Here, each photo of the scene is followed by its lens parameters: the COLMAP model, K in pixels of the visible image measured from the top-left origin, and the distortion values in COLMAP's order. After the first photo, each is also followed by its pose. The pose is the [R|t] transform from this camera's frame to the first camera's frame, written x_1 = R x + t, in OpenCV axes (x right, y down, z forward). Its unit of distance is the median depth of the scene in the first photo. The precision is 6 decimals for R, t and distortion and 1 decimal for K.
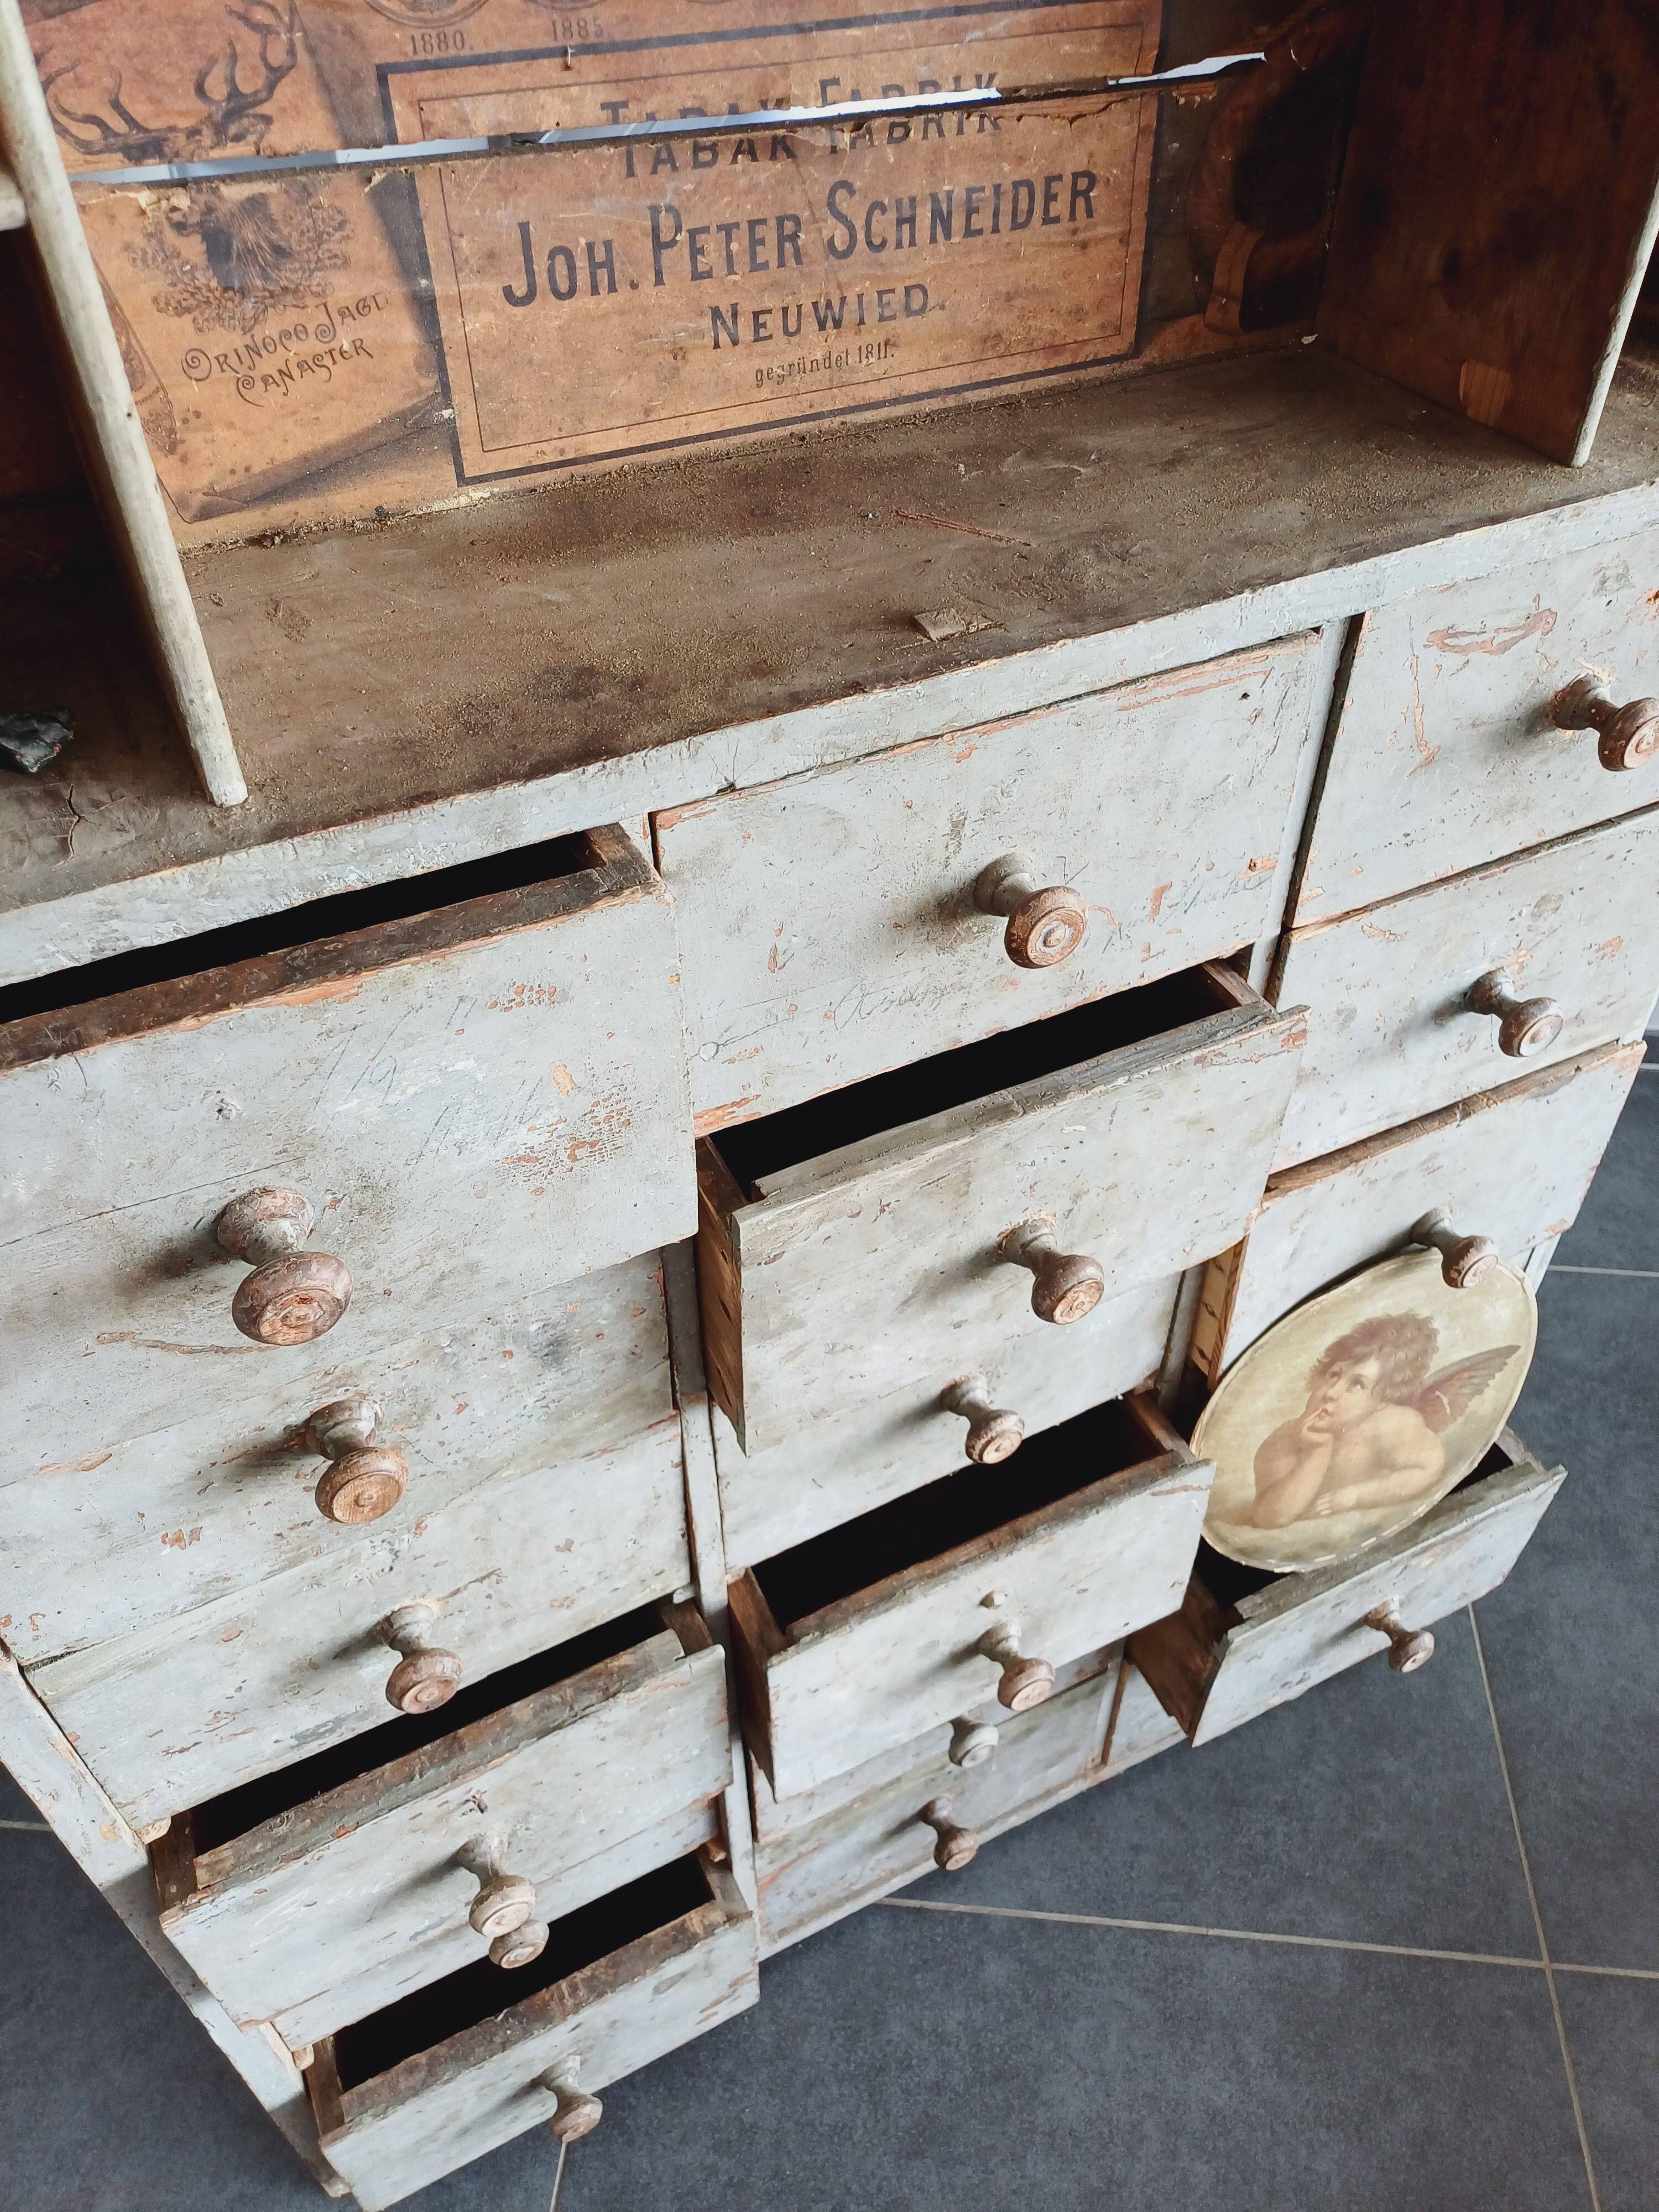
lens RADIAL K [[1655.9, 0, 859.6], [0, 1655.9, 1070.3], [0, 0, 1]] dist [0.064268, -0.062432]
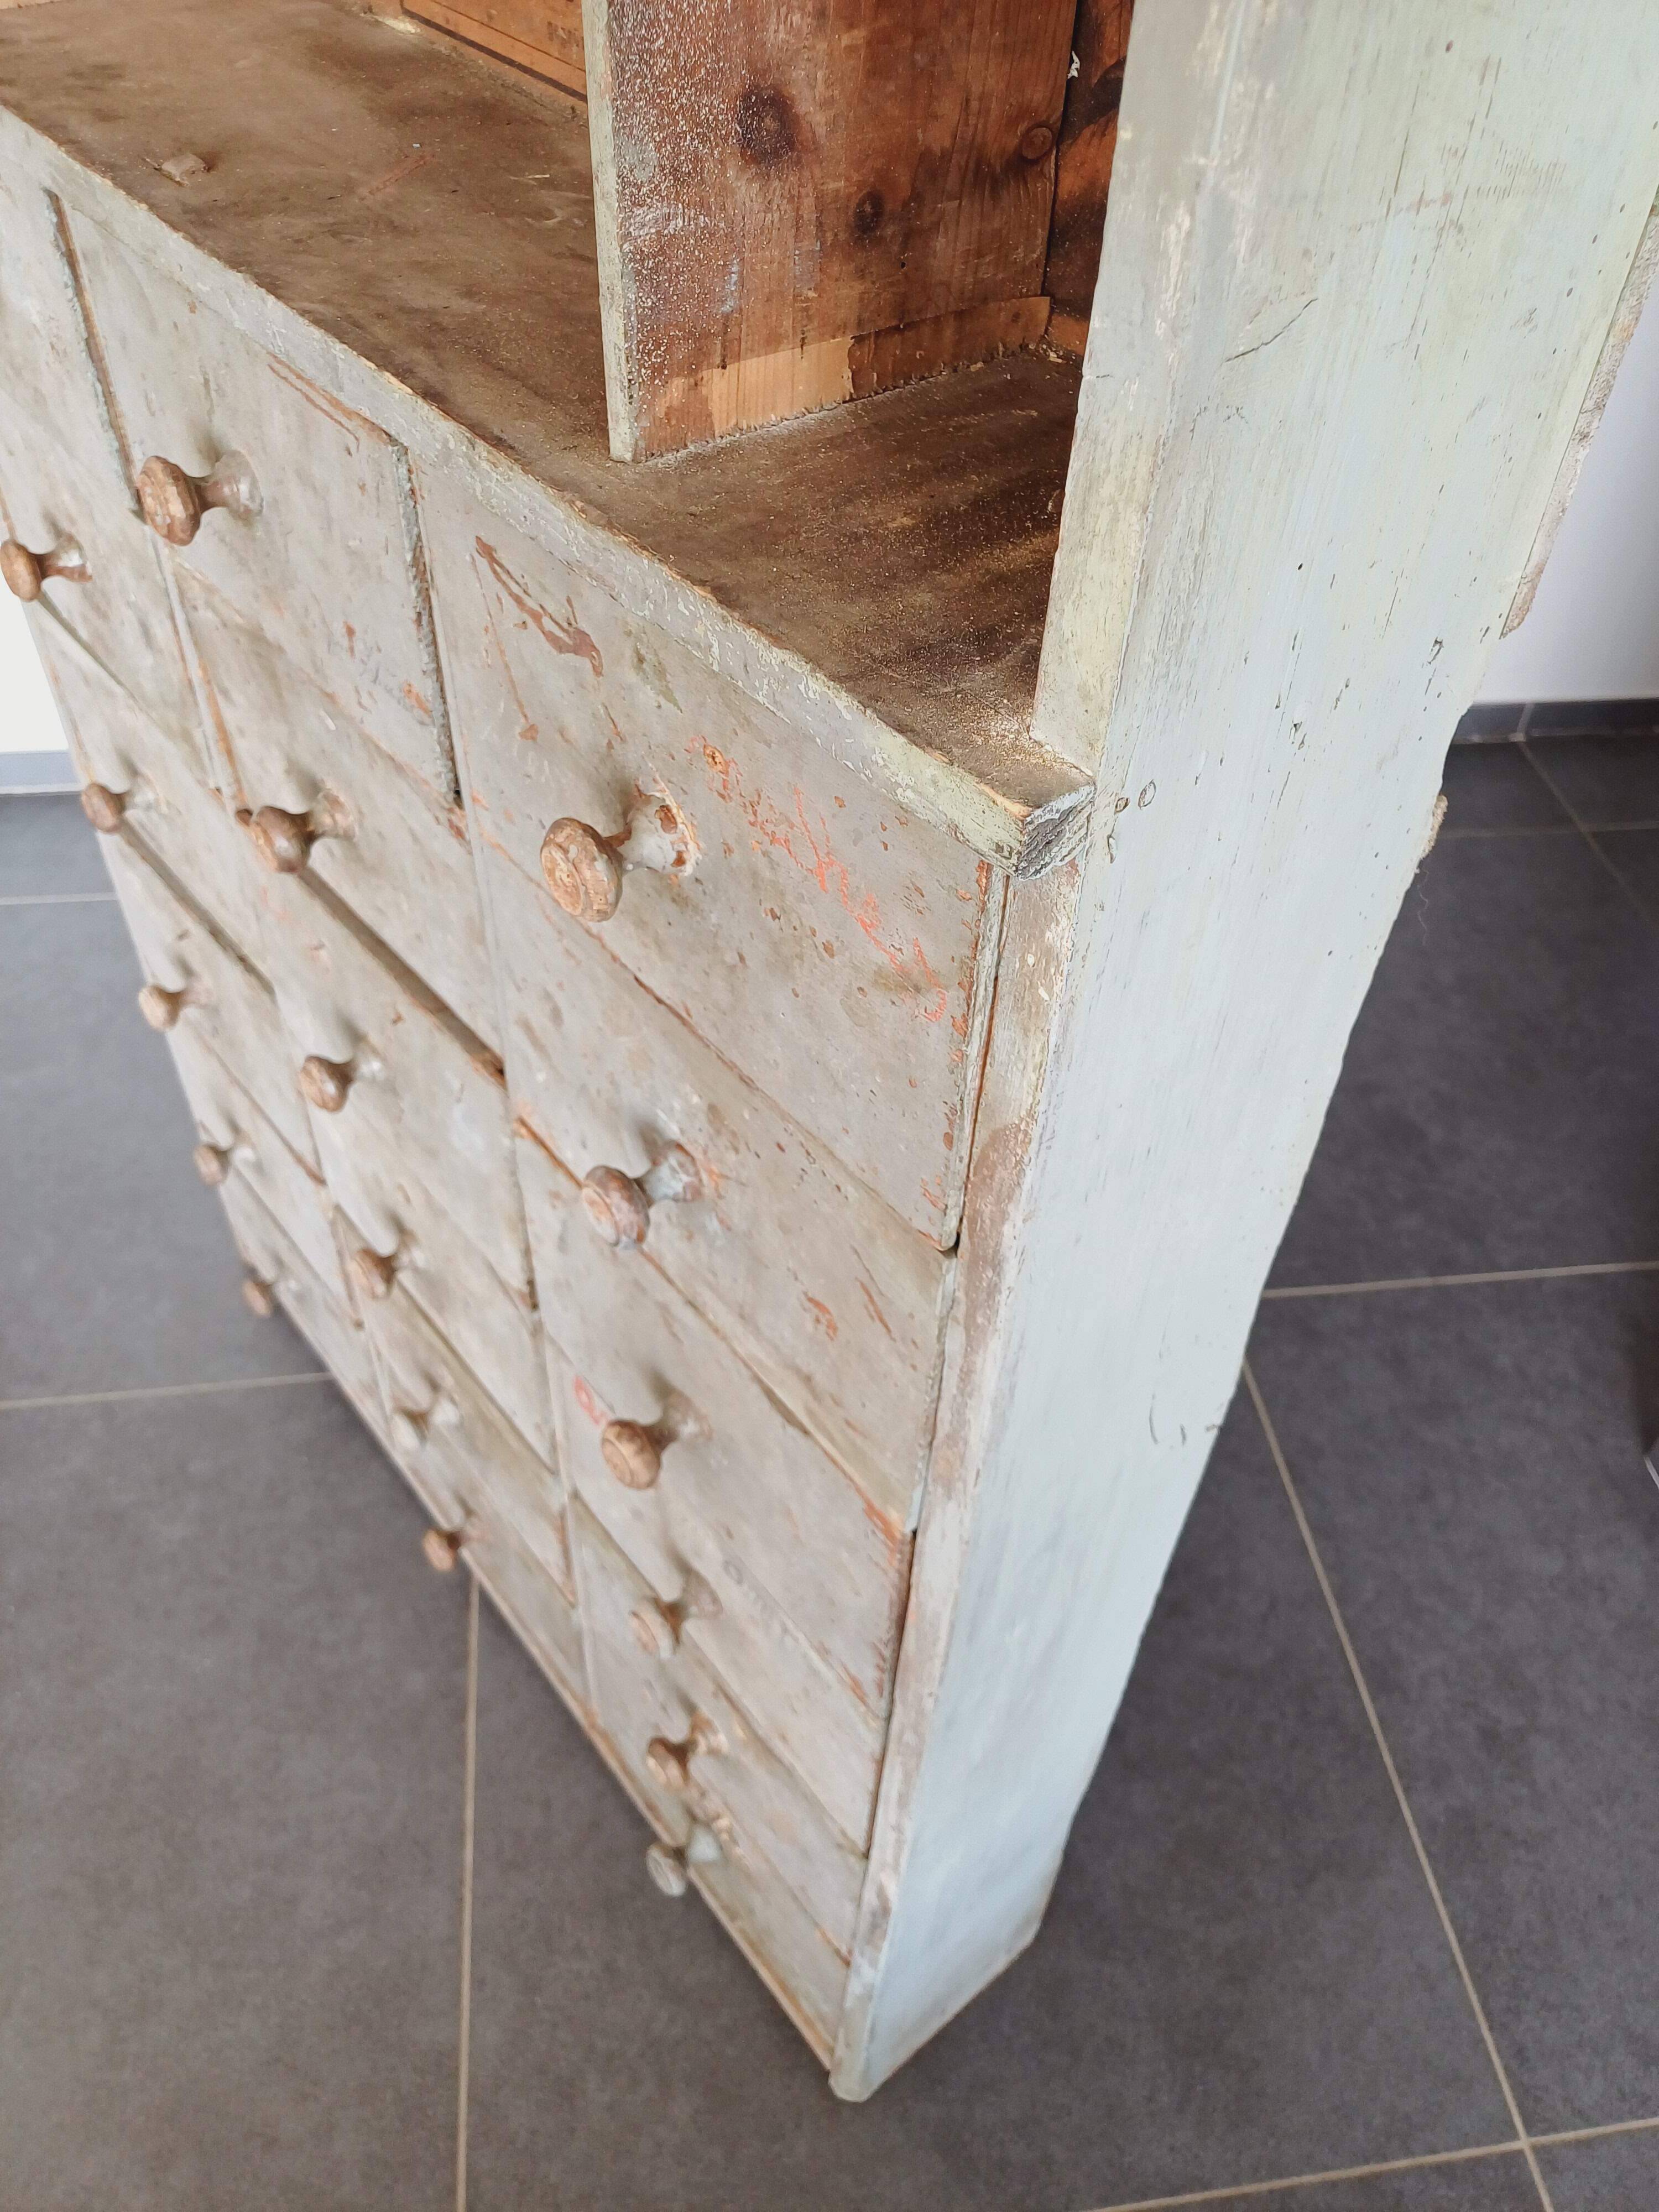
lens RADIAL K [[1655.9, 0, 856.1], [0, 1655.9, 1079.0], [0, 0, 1]] dist [0.064268, -0.062432]
pose [[0.221987, 0.692900, -0.686011, 1.209029], [-0.696307, 0.605163, 0.385921, -0.585707], [0.682553, 0.392004, 0.616809, 0.781459]]
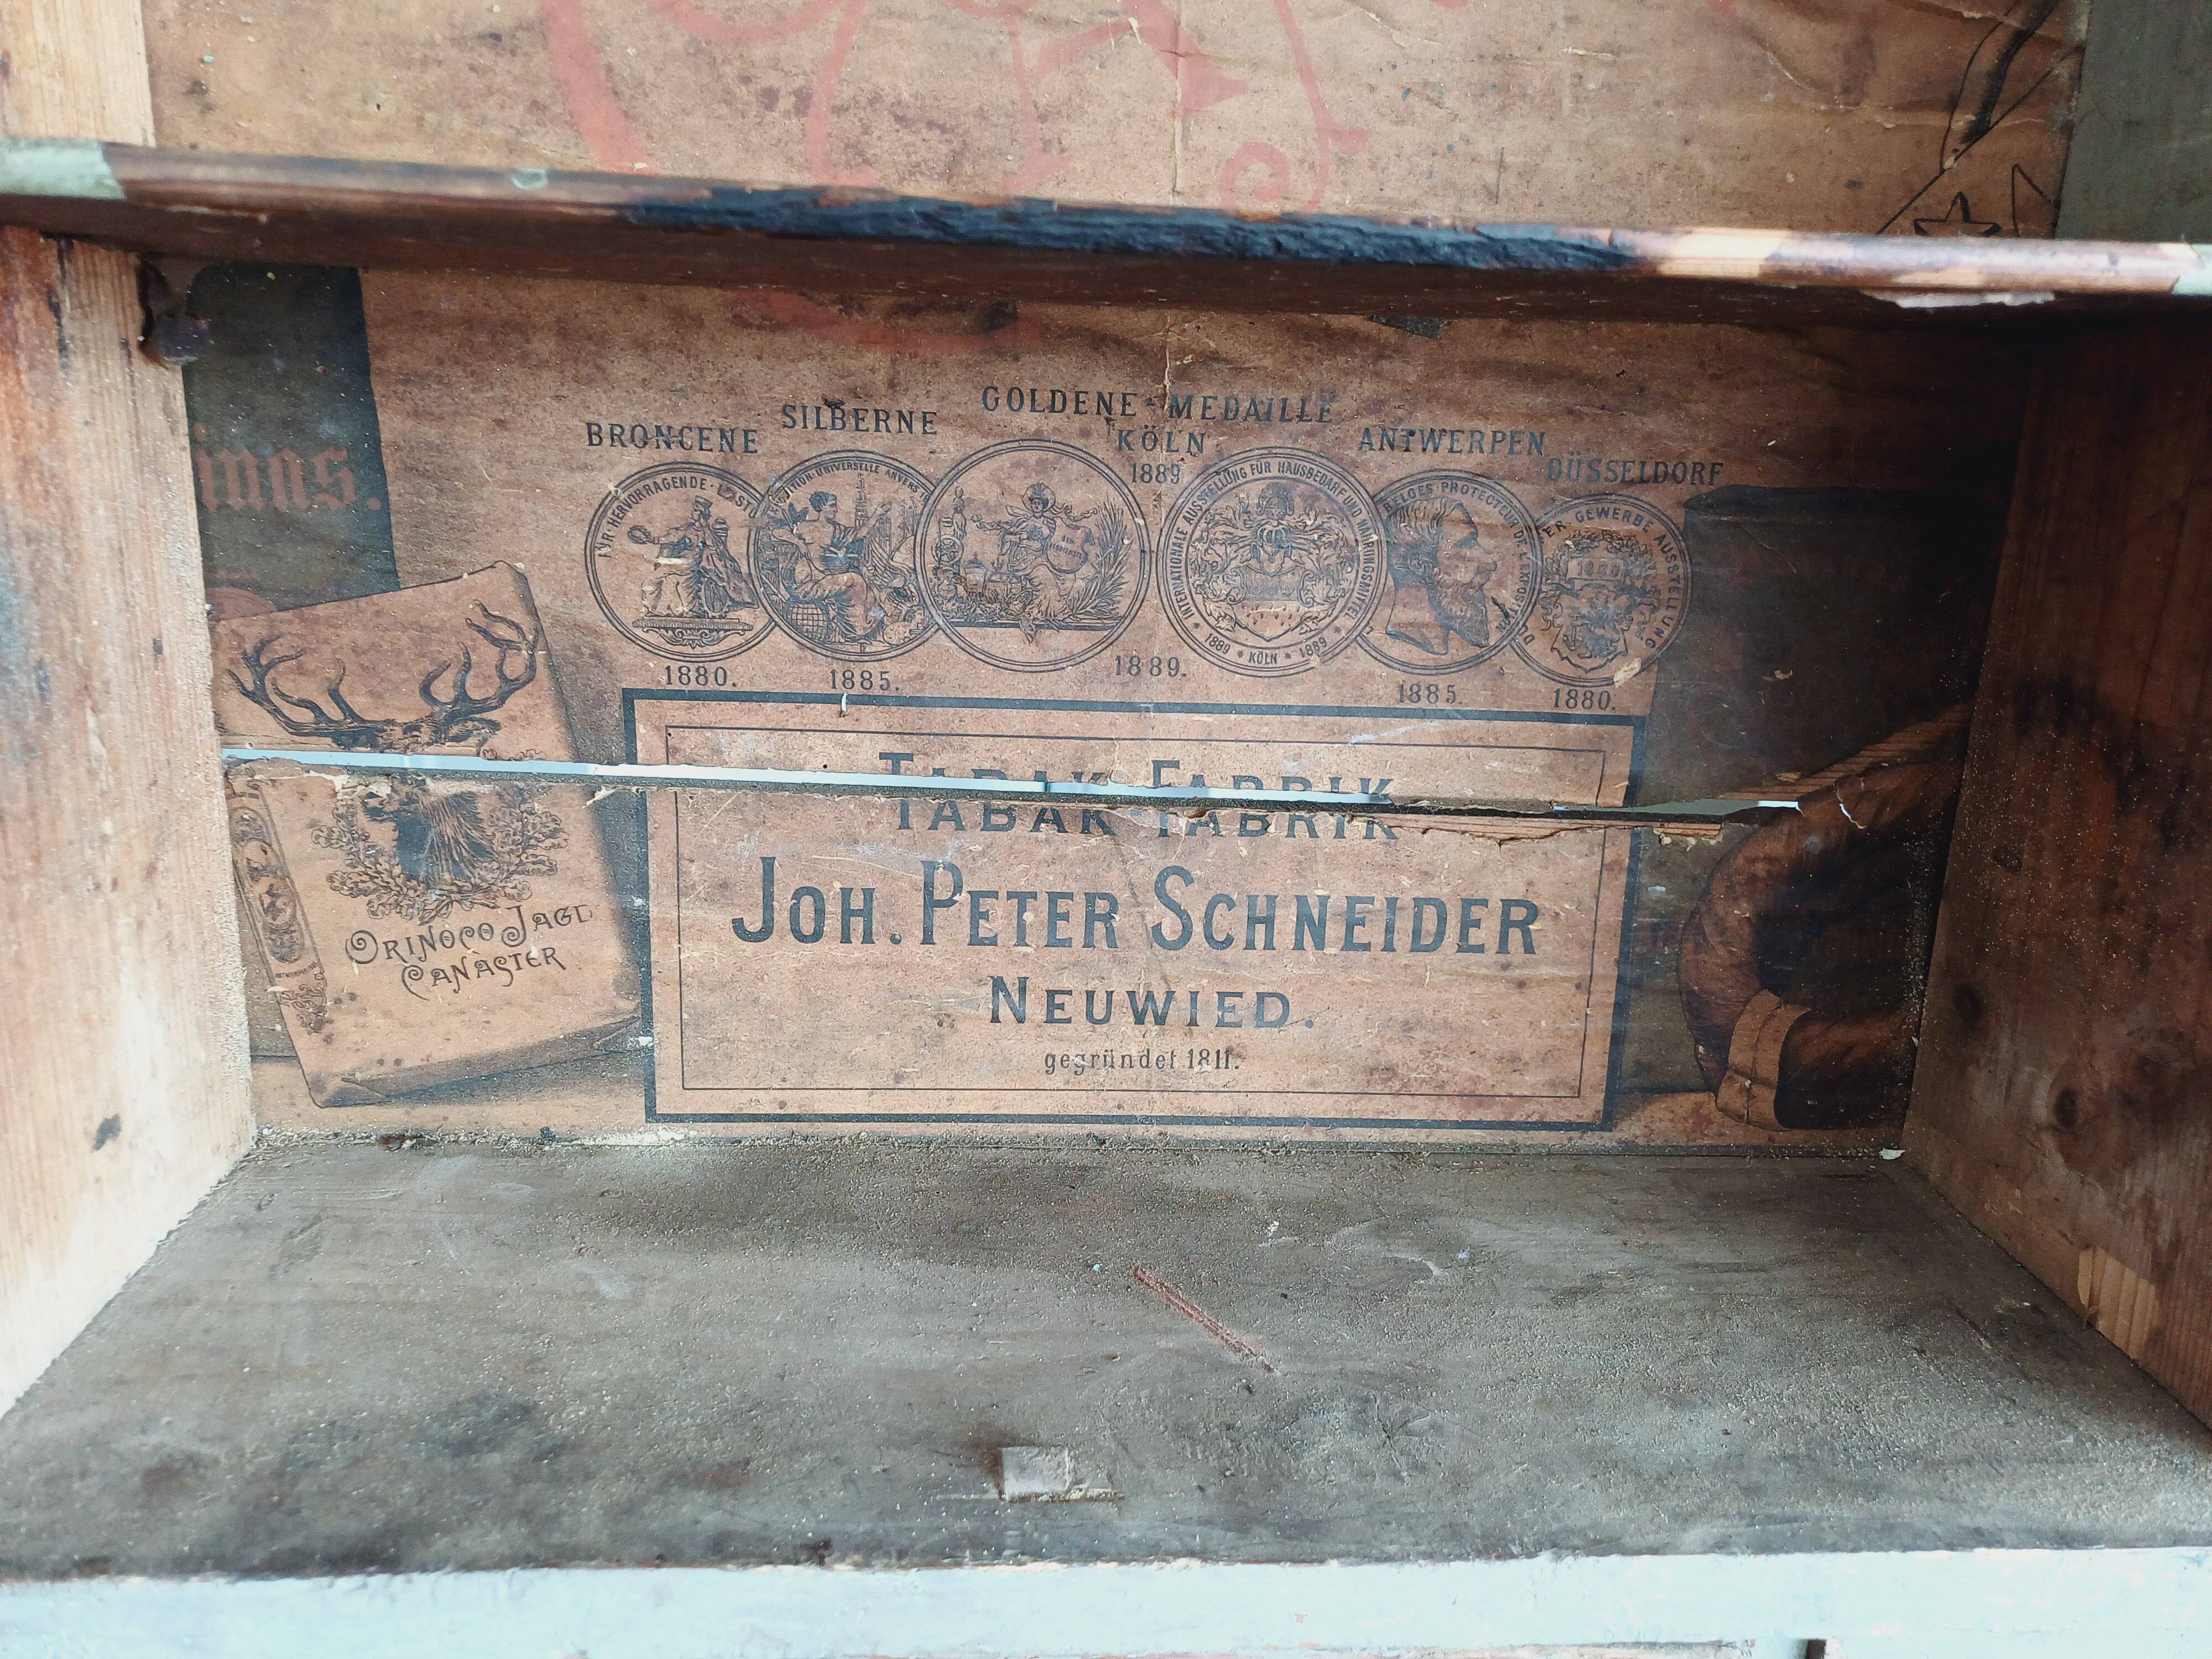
lens RADIAL K [[1655.9, 0, 1113.5], [0, 1655.9, 809.0], [0, 0, 1]] dist [0.064268, -0.062432]
pose [[0.914646, 0.128660, -0.383236, 0.270822], [-0.294402, 0.861666, -0.413351, -0.210294], [0.277040, 0.490895, 0.825997, 0.306782]]
